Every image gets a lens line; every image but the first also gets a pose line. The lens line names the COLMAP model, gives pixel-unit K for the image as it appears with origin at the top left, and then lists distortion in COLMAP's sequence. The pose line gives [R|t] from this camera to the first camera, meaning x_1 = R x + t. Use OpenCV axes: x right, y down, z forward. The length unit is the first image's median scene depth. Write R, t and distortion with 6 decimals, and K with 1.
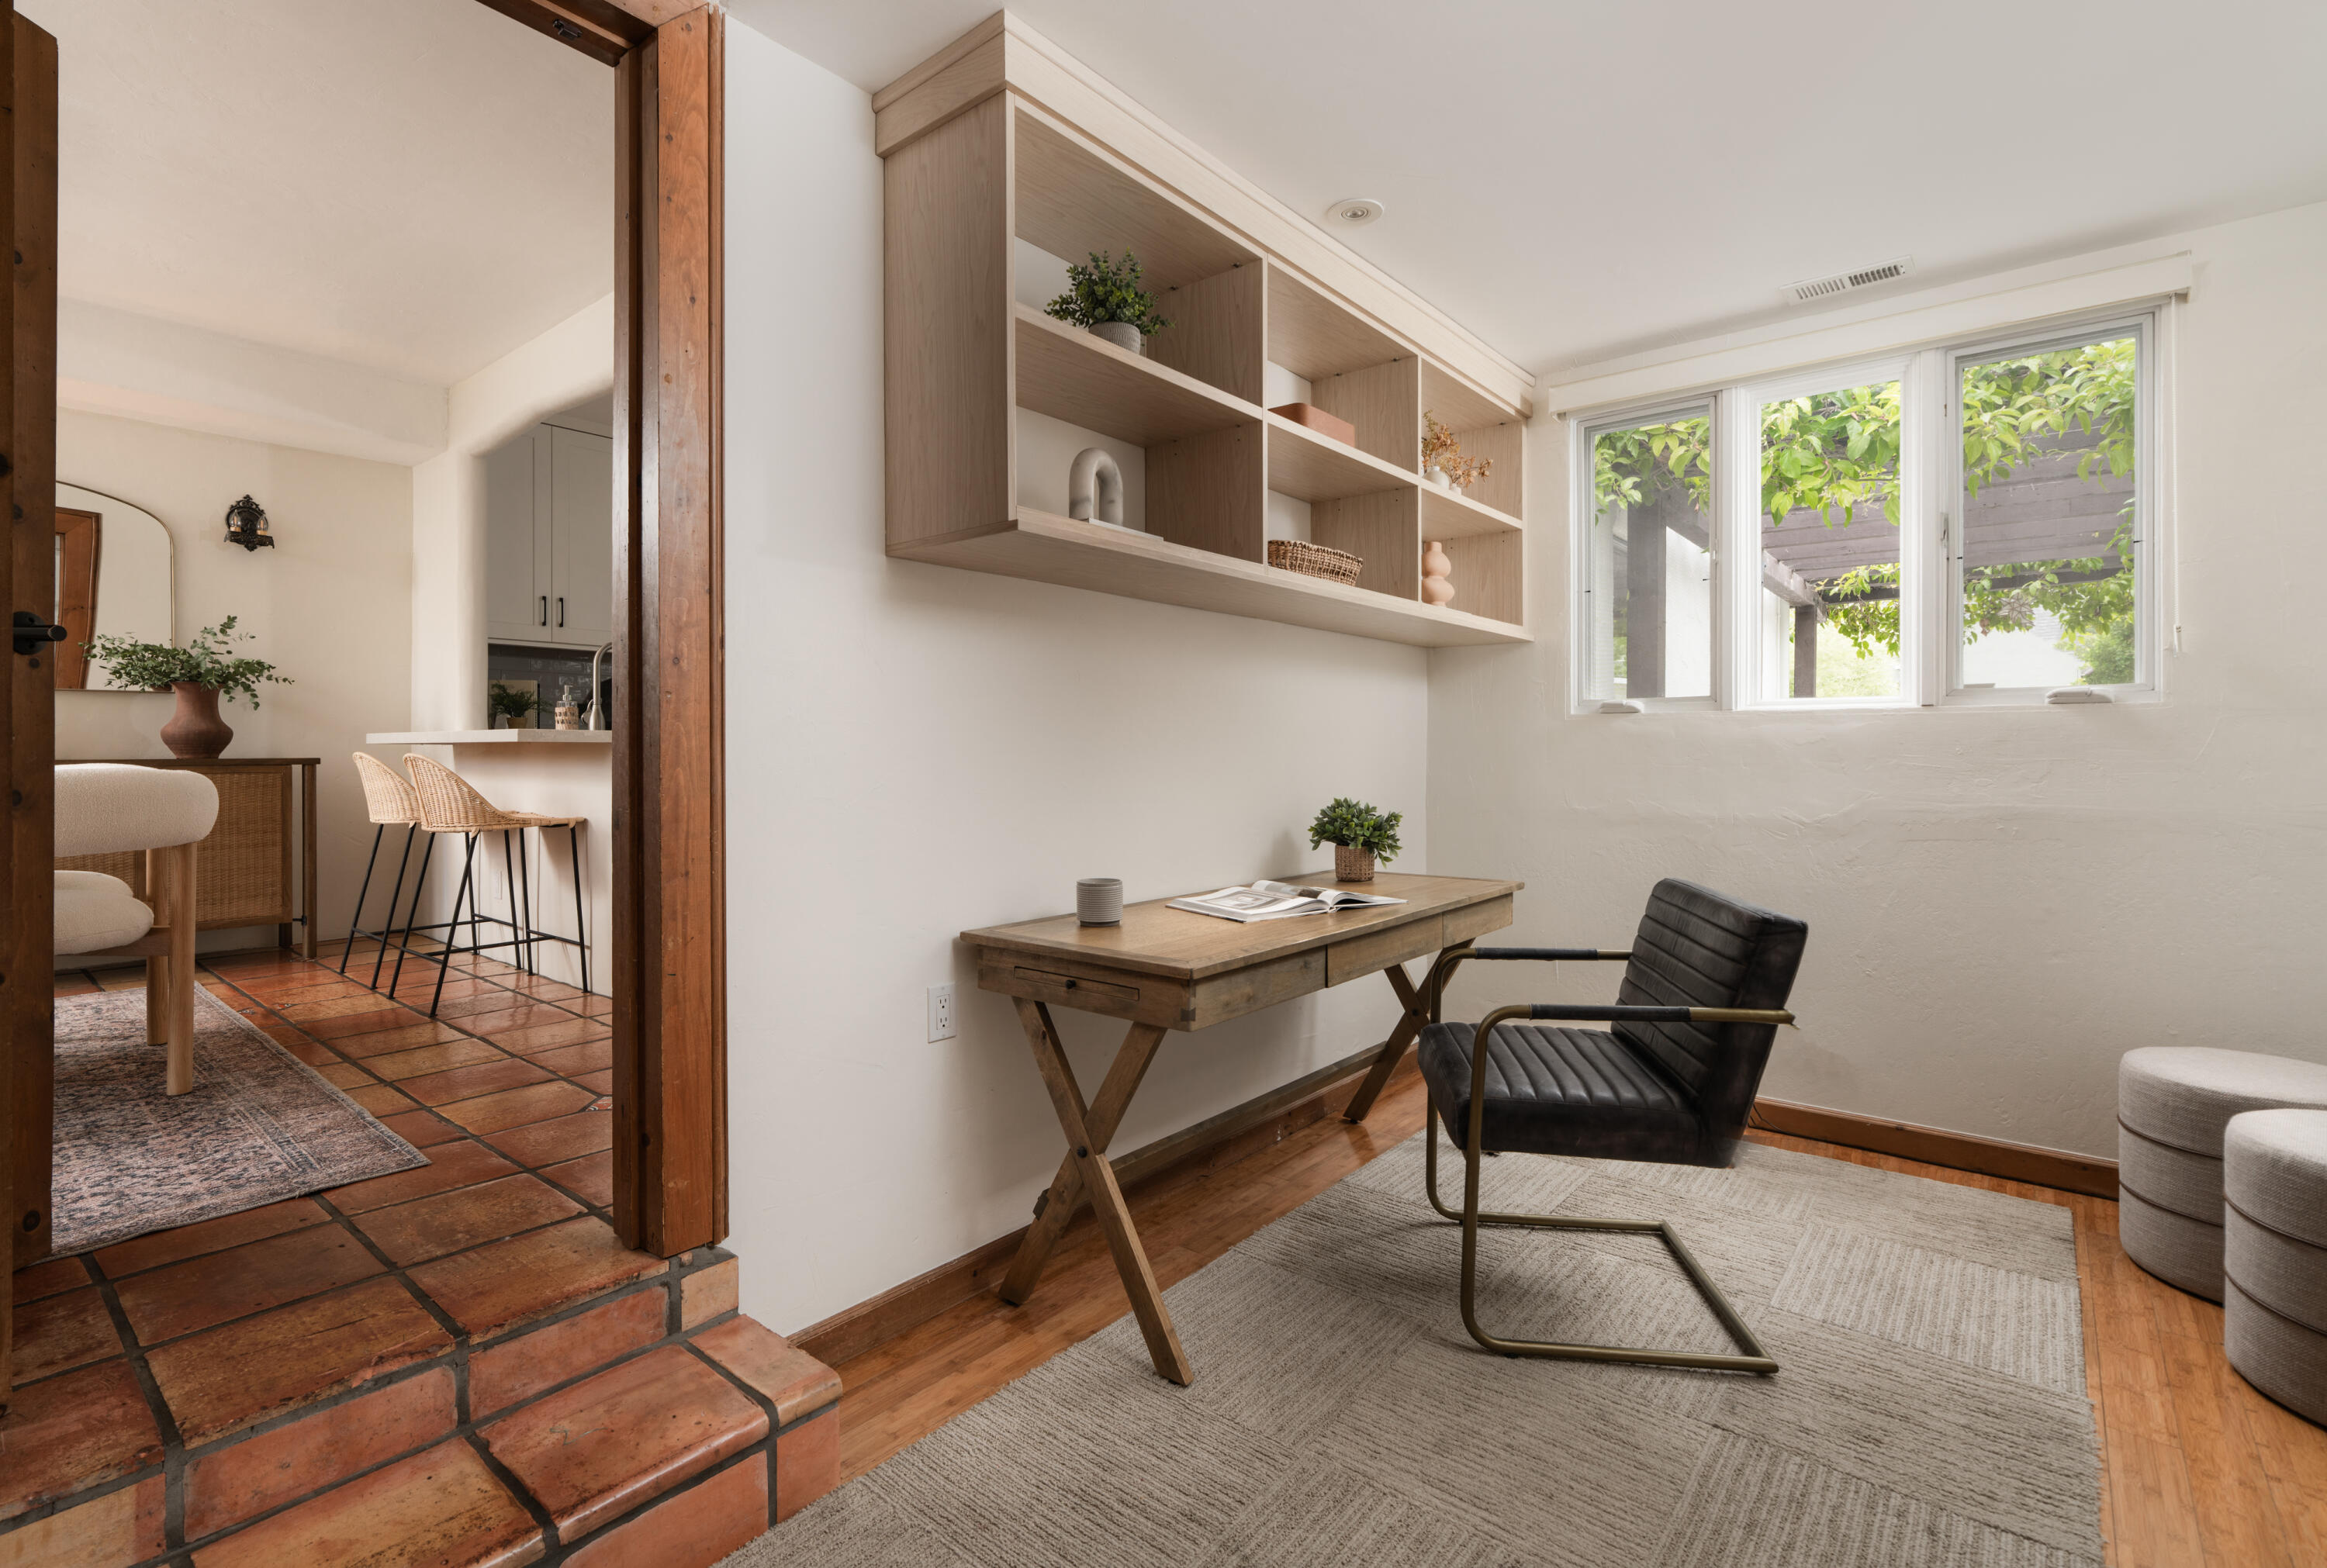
lens RADIAL K [[1065.4, 0, 1160.2], [0, 1065.4, 751.5], [0, 0, 1]] dist [-0.003548, 0.000887]
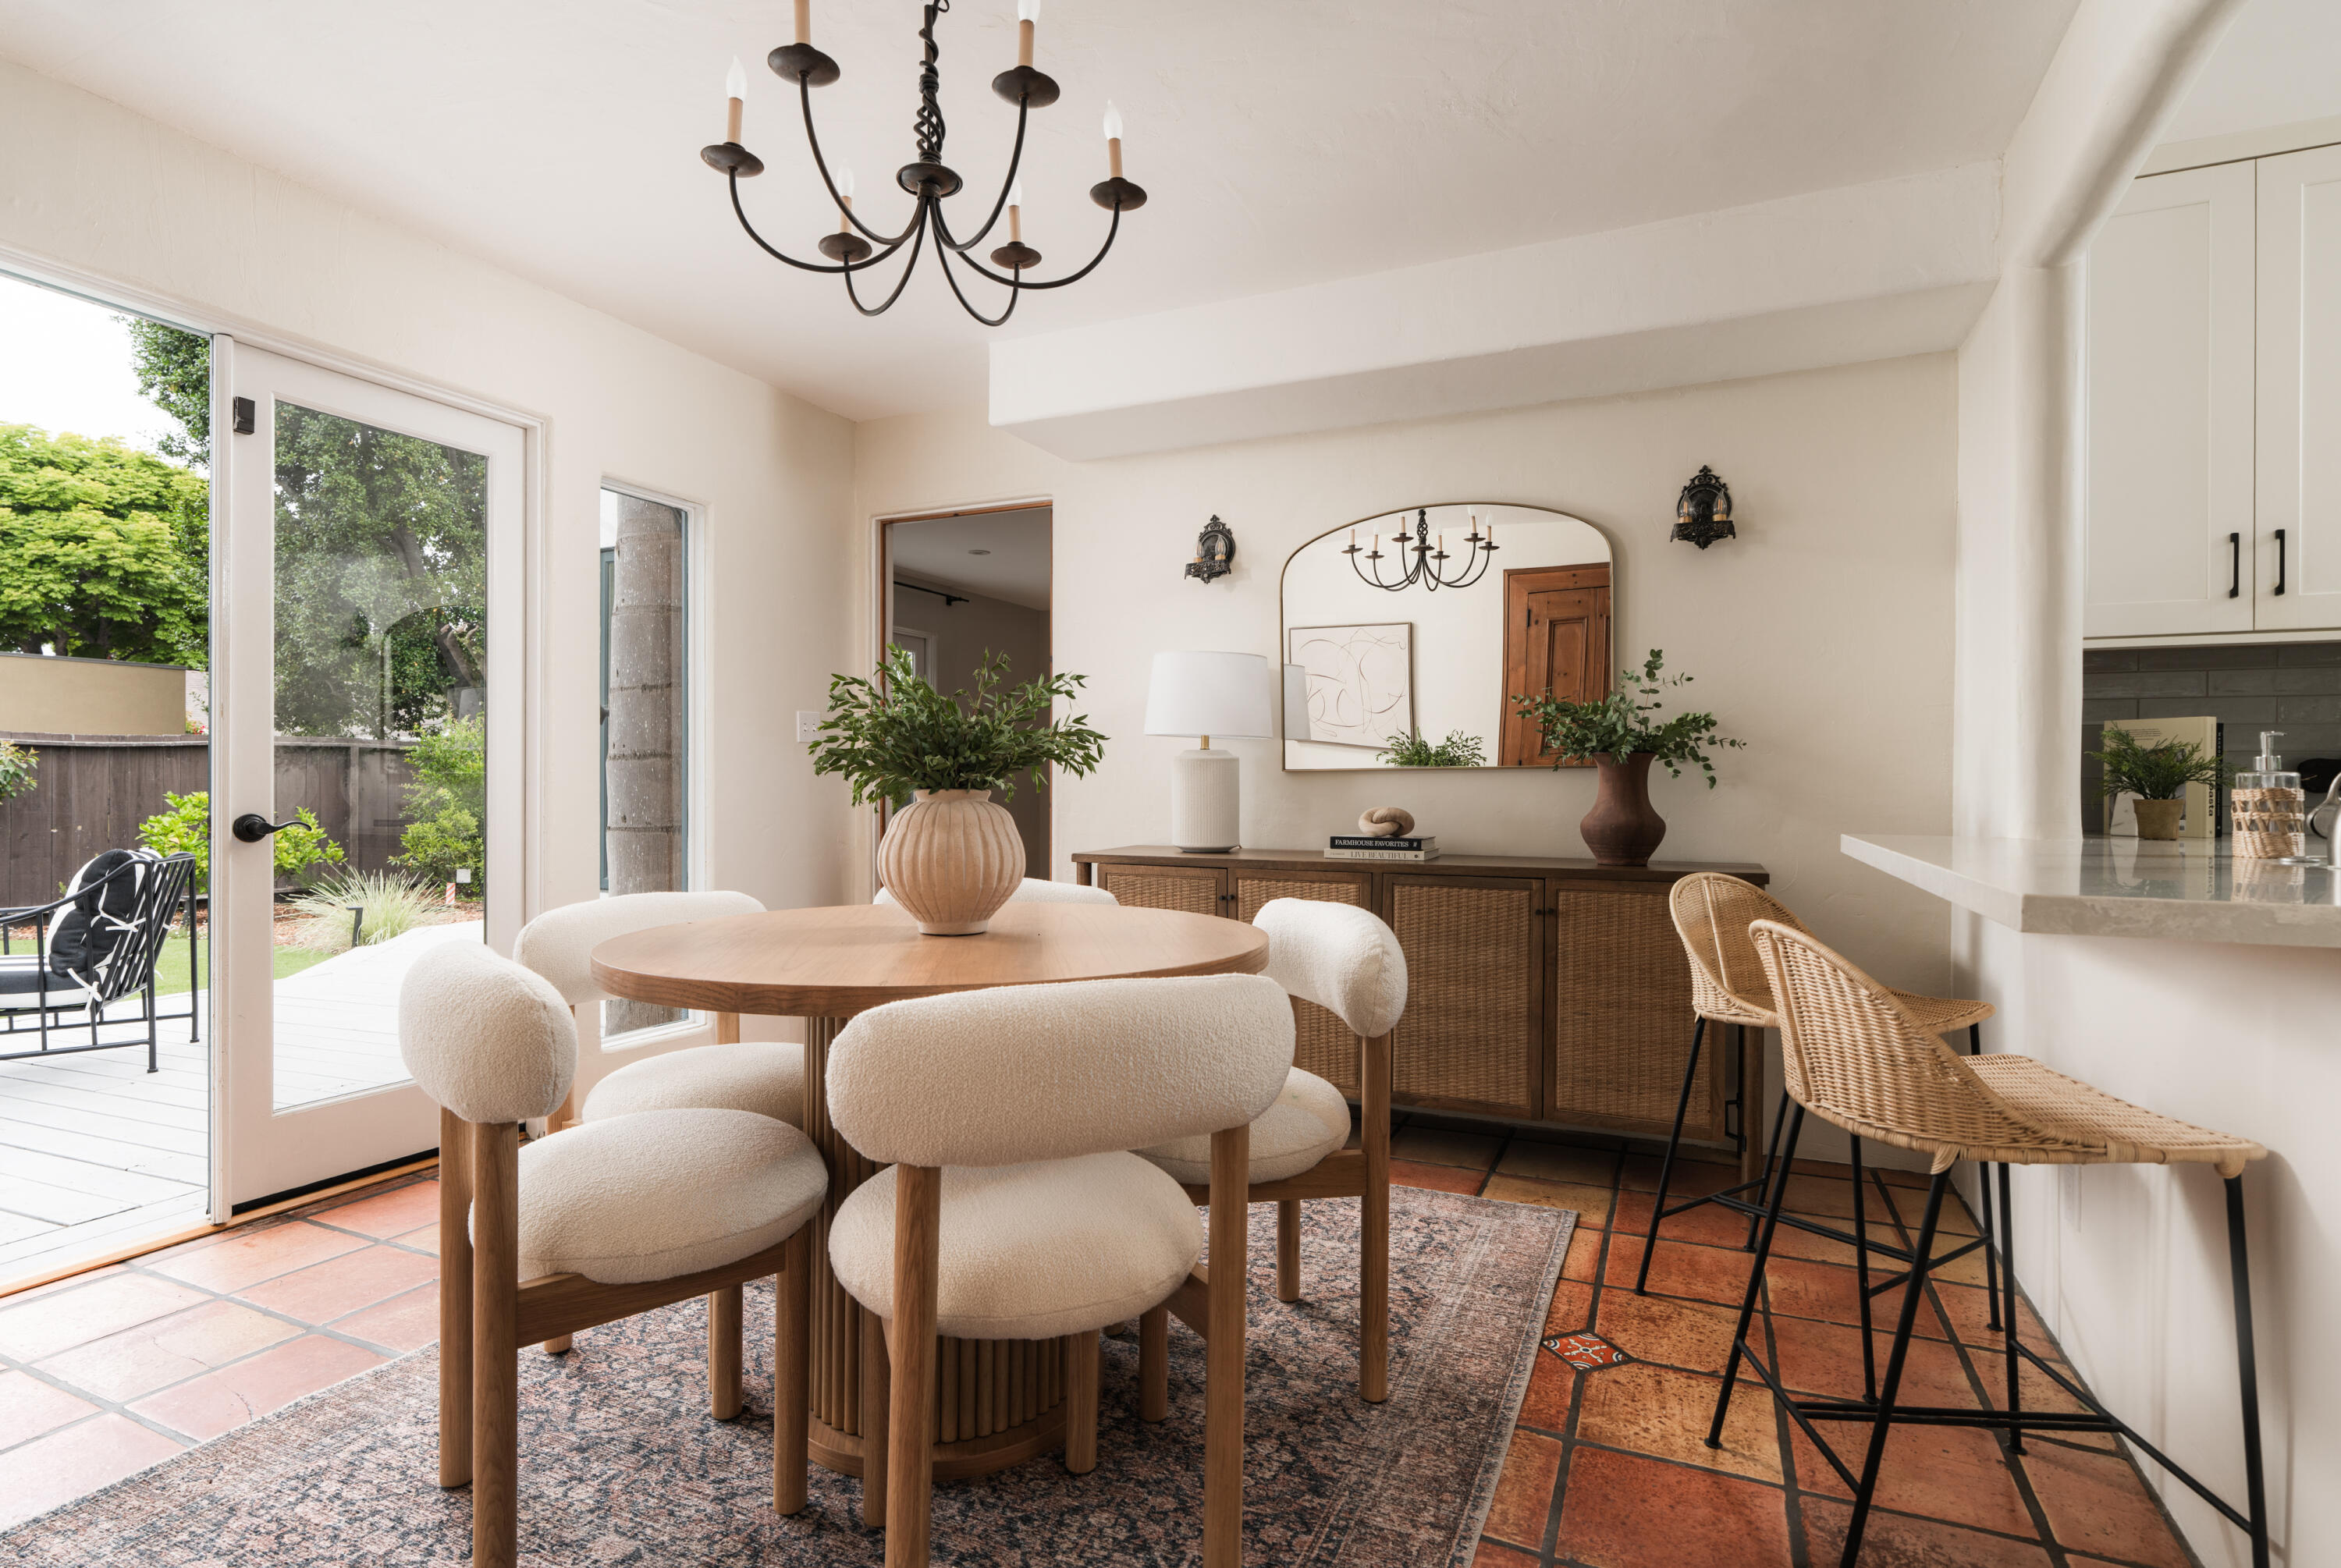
lens RADIAL K [[1160.4, 0, 1173.6], [0, 1160.4, 782.3], [0, 0, 1]] dist [0.001327, 0.000013]
pose [[0.250391, 0.001967, -0.968143, -0.472175], [-0.006402, 0.999979, 0.000375, -0.082004], [0.968124, 0.006104, 0.250399, 0.986556]]
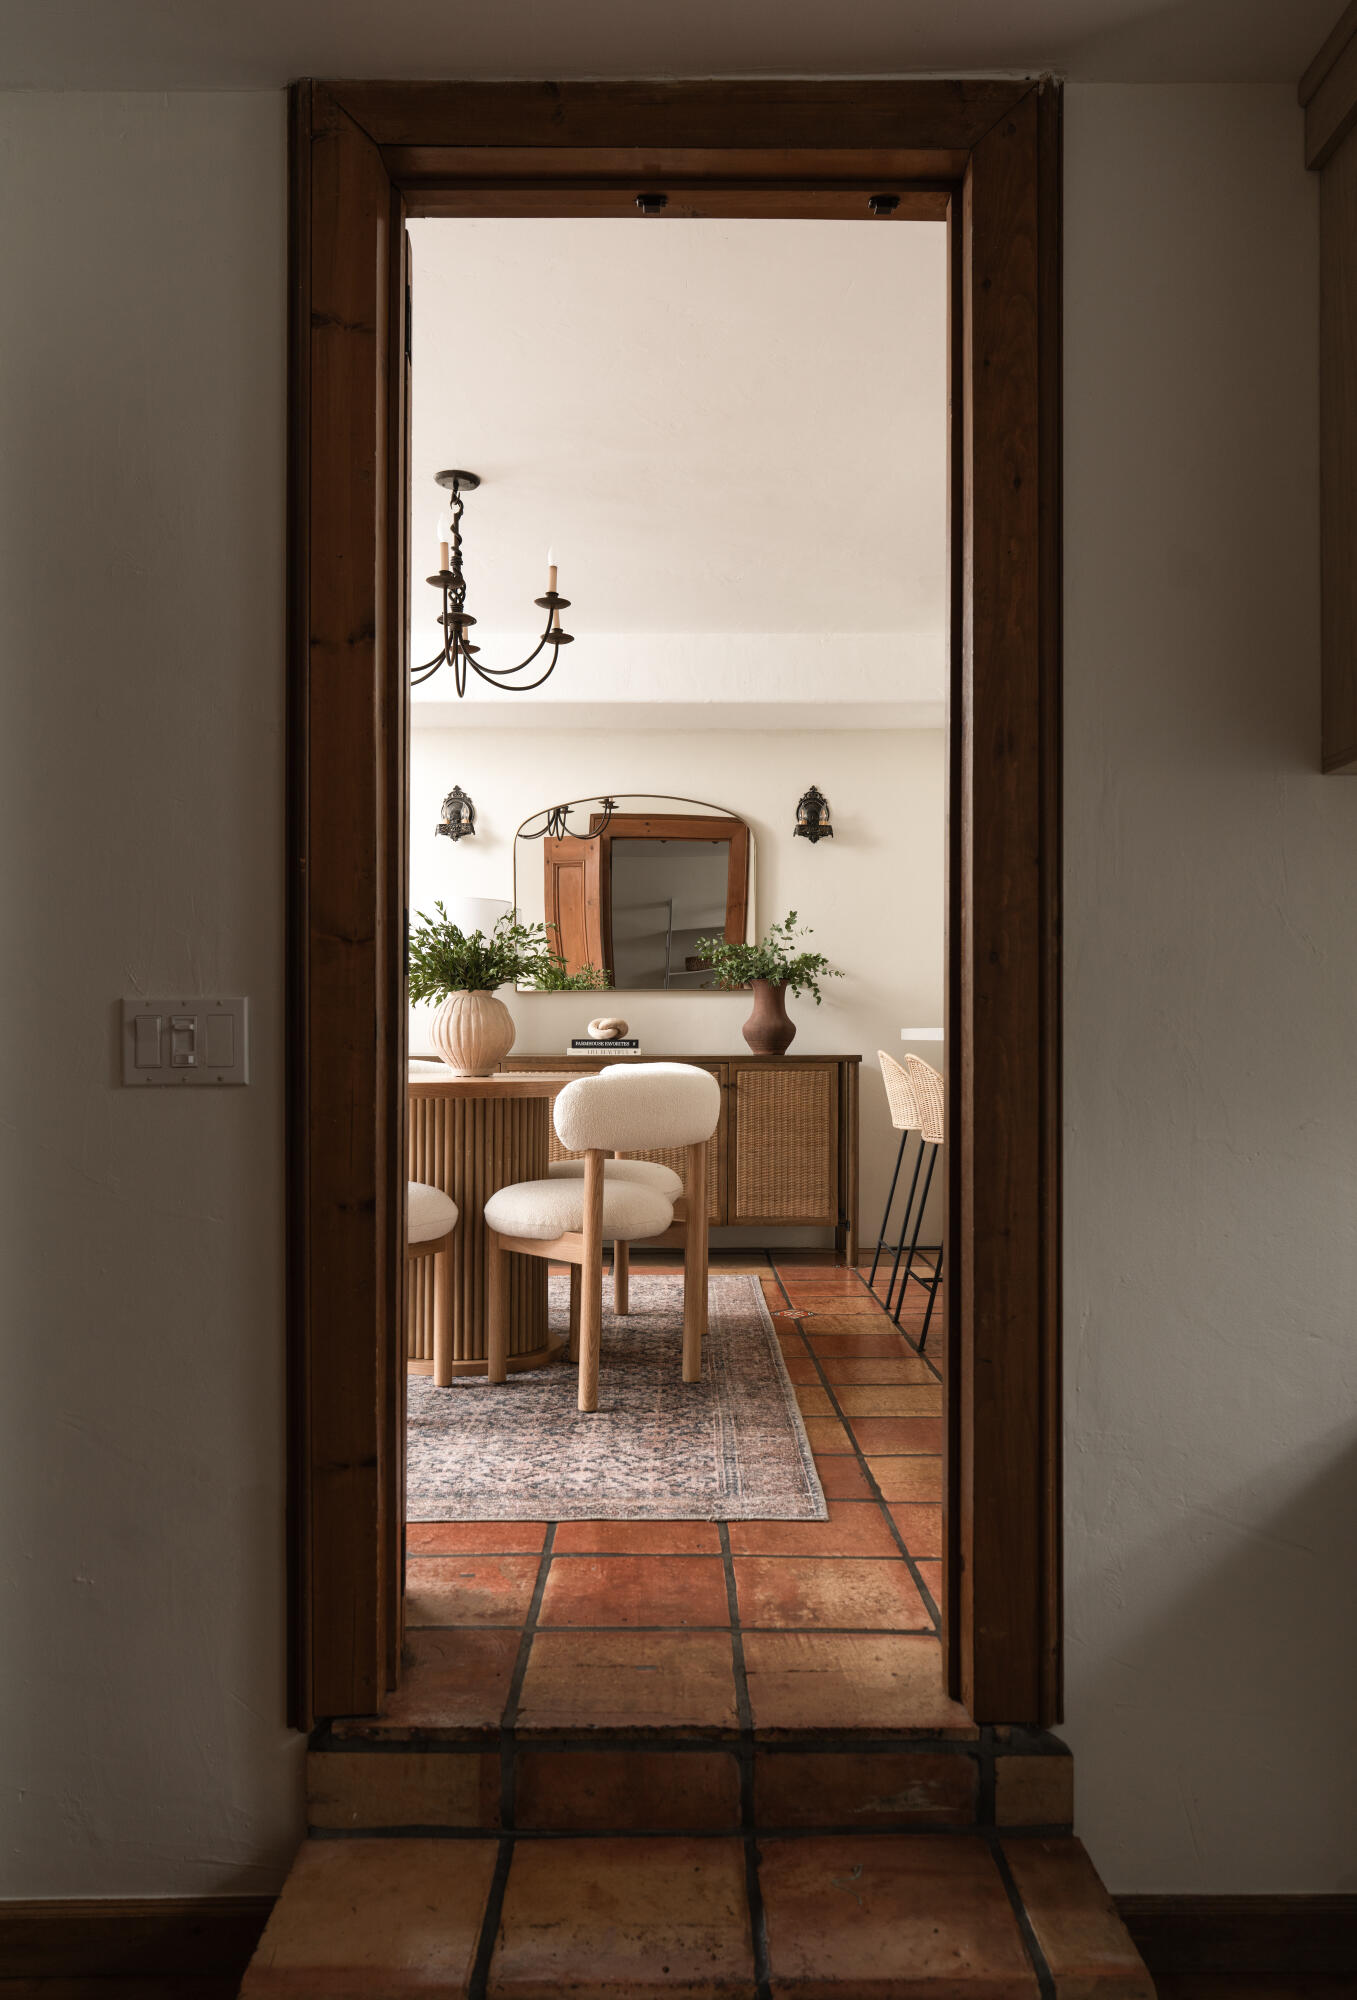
lens RADIAL K [[1431.0, 0, 708.8], [0, 1431.0, 1039.0], [0, 0, 1]] dist [-0.000878, -0.000302]
pose [[0.650140, 0.004560, -0.759801, 0.164776], [-0.003628, 0.999989, 0.002898, -0.022413], [0.759806, 0.000873, 0.650149, 0.136045]]
